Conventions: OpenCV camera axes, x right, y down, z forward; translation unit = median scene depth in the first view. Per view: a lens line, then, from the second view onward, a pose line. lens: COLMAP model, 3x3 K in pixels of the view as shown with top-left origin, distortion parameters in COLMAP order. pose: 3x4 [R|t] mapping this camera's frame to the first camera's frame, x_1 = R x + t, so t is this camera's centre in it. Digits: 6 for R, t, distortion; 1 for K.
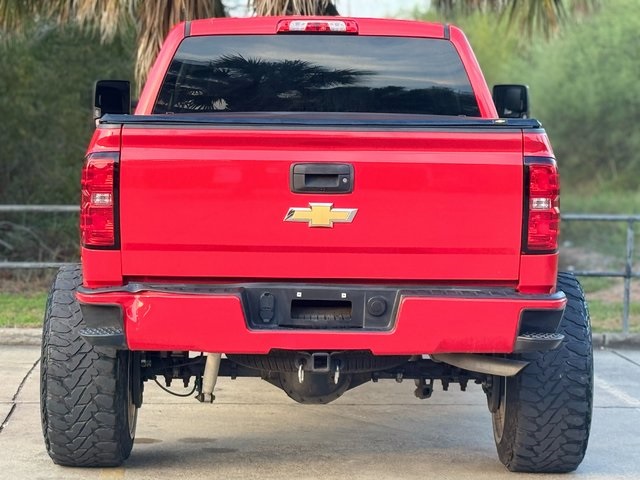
lens RADIAL K [[1953.9, 0, 299.1], [0, 1953.9, 223.6], [0, 0, 1]] dist [0.157407, 0.000000]
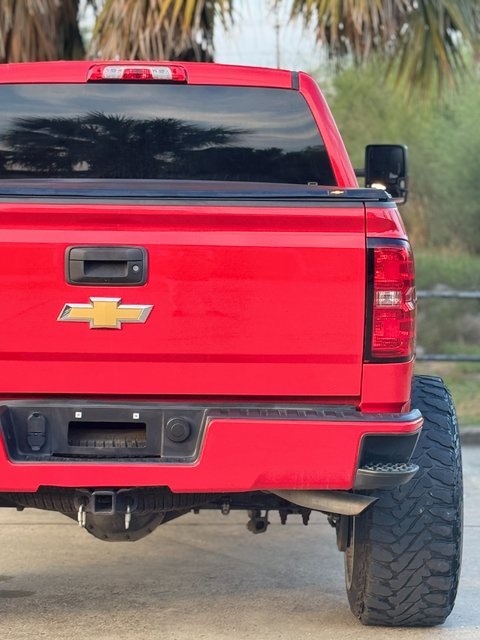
lens RADIAL K [[1953.9, 0, 241.2], [0, 1953.9, 324.1], [0, 0, 1]] dist [0.157407, 0.000000]
pose [[0.999992, 0.000535, 0.003929, 0.056357], [-0.000617, 0.999785, 0.020704, -0.014651], [-0.003917, -0.020706, 0.999778, 0.201706]]
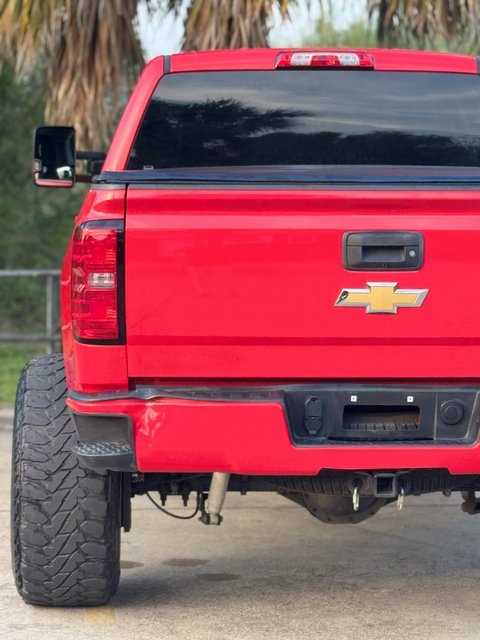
lens RADIAL K [[1953.9, 0, 241.6], [0, 1953.9, 315.2], [0, 0, 1]] dist [0.157407, 0.000000]
pose [[0.998793, -0.011098, 0.047846, -0.075122], [0.009921, 0.999644, 0.024777, -0.015845], [-0.048104, -0.024273, 0.998547, 0.196813]]
